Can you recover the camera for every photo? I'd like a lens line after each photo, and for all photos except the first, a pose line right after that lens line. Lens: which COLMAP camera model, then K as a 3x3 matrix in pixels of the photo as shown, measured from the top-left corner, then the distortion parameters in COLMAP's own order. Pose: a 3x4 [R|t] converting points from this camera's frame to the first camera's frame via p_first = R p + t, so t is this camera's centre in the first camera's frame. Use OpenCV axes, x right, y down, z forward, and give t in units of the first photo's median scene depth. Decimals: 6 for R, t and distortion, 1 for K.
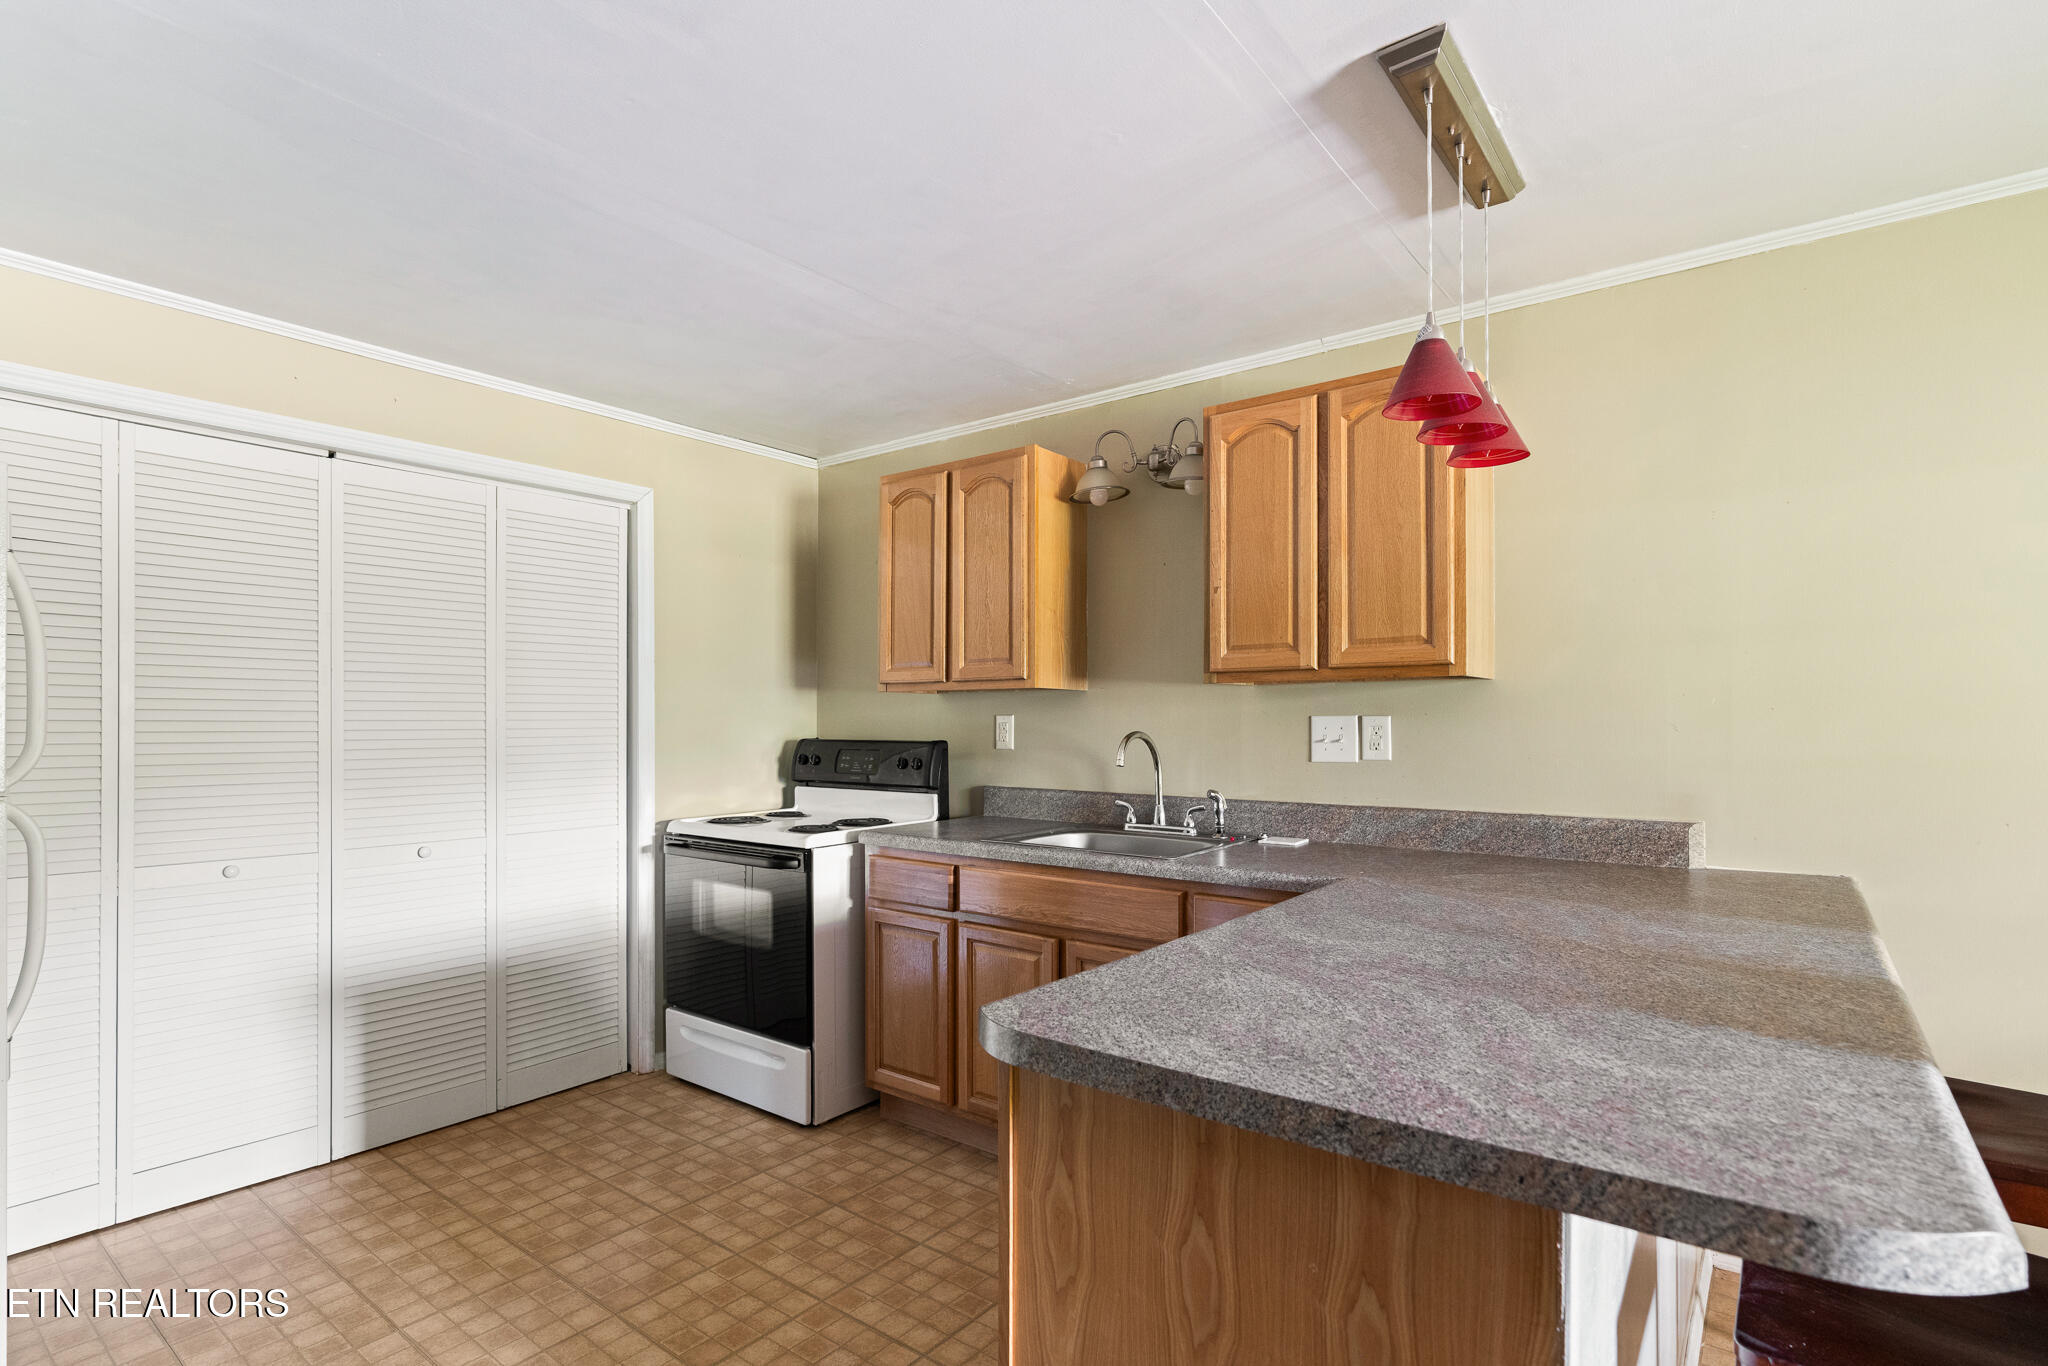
lens RADIAL K [[978.1, 0, 1026.5], [0, 978.1, 690.3], [0, 0, 1]] dist [-0.002240, -0.000227]
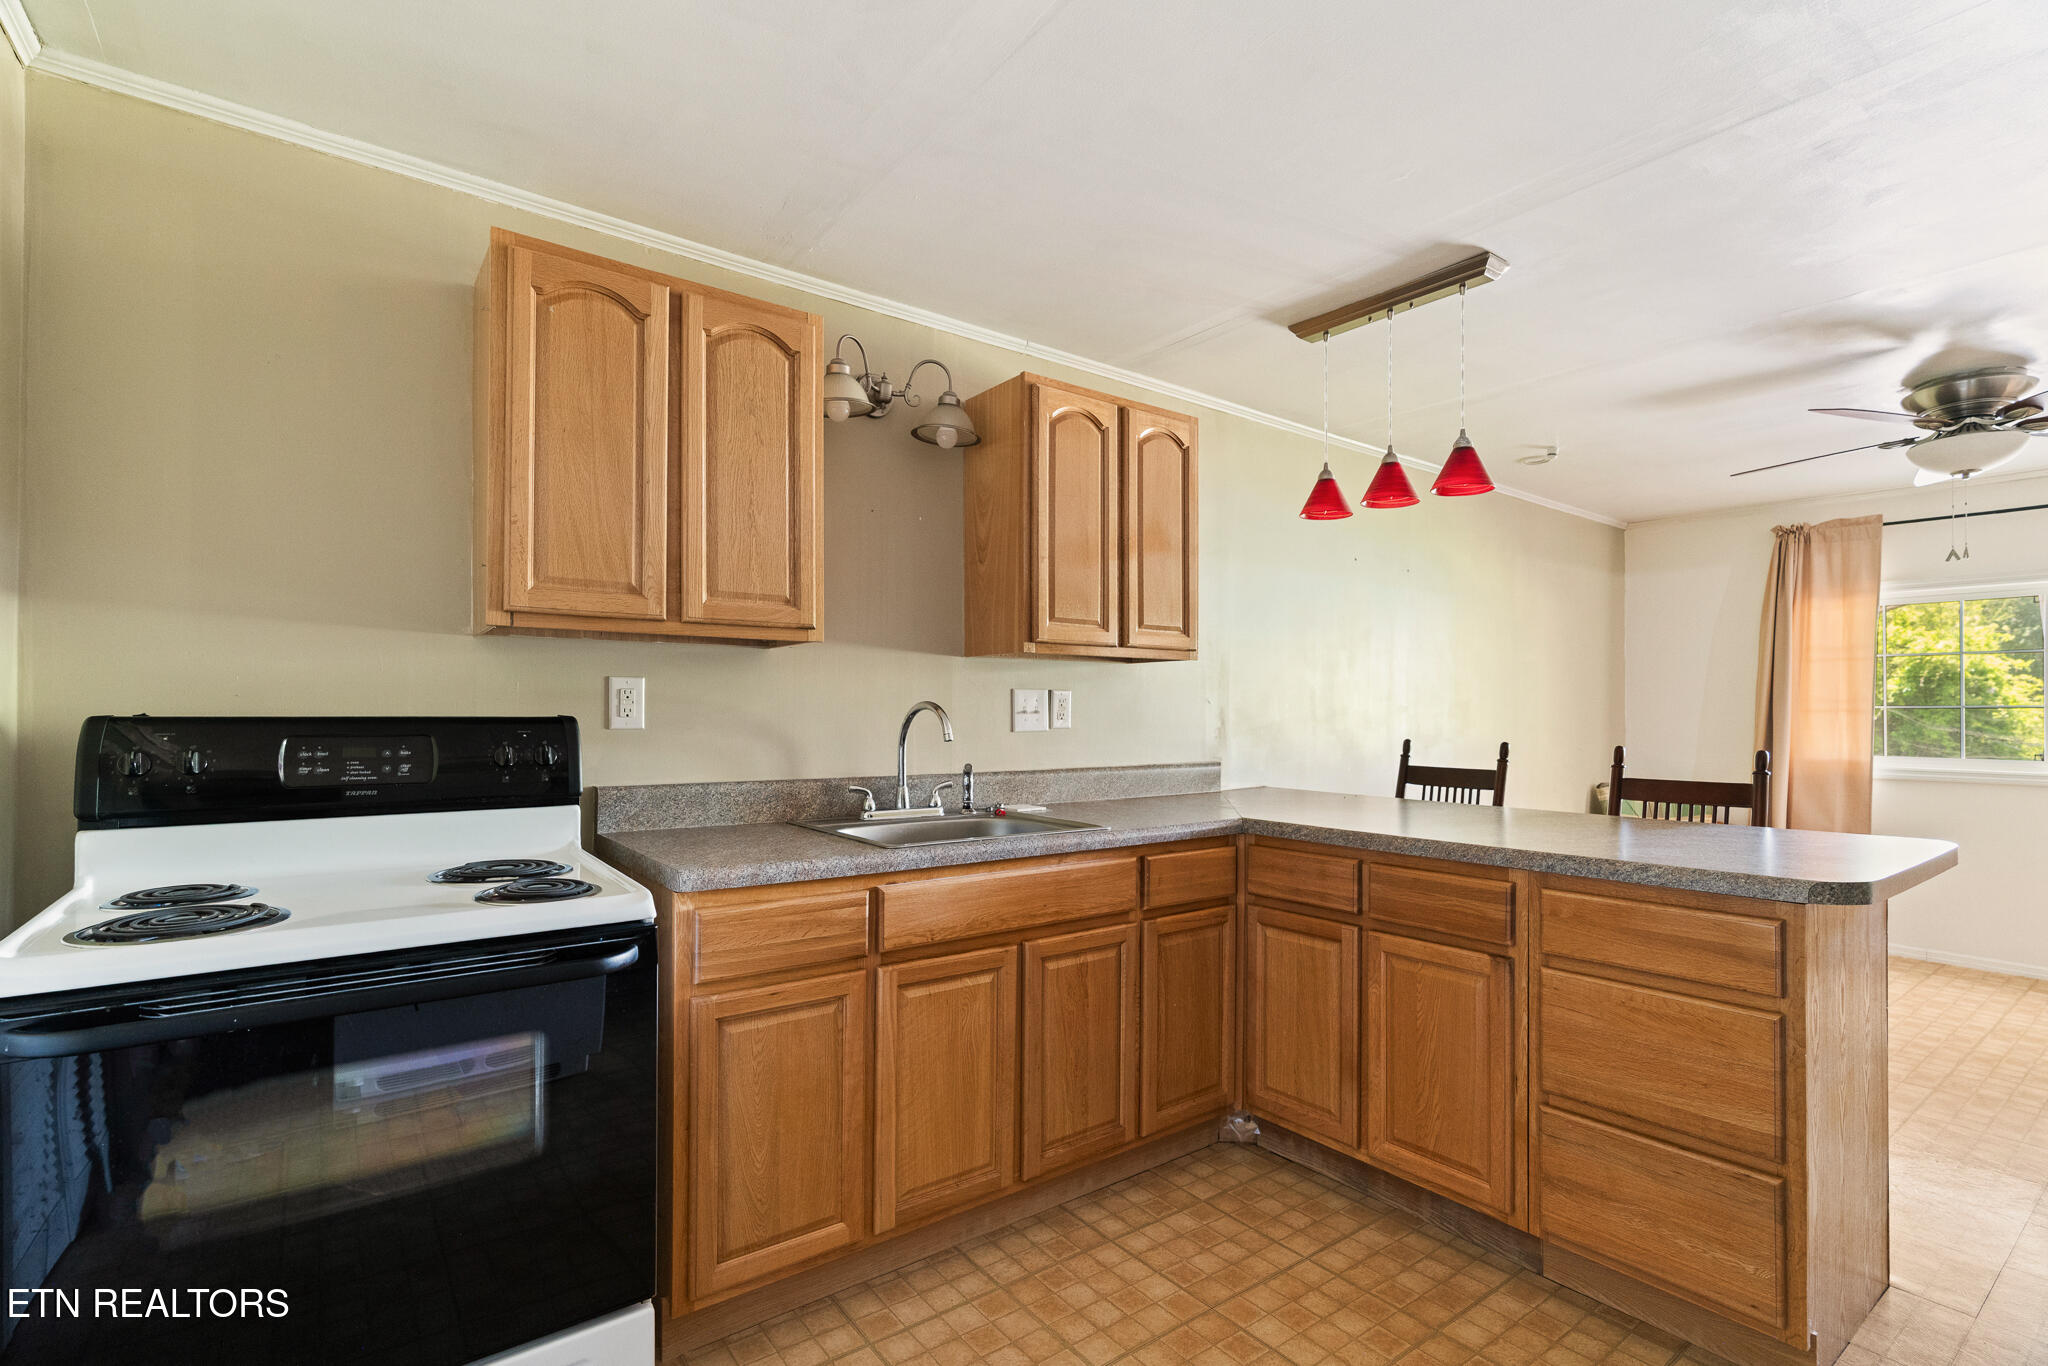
lens RADIAL K [[934.6, 0, 1024.6], [0, 934.6, 701.6], [0, 0, 1]] dist [0.002627, -0.000498]
pose [[0.265124, 0.007978, 0.964181, -0.647065], [-0.041449, 0.999136, 0.003130, 0.034176], [-0.963323, -0.040794, 0.265226, 0.675296]]
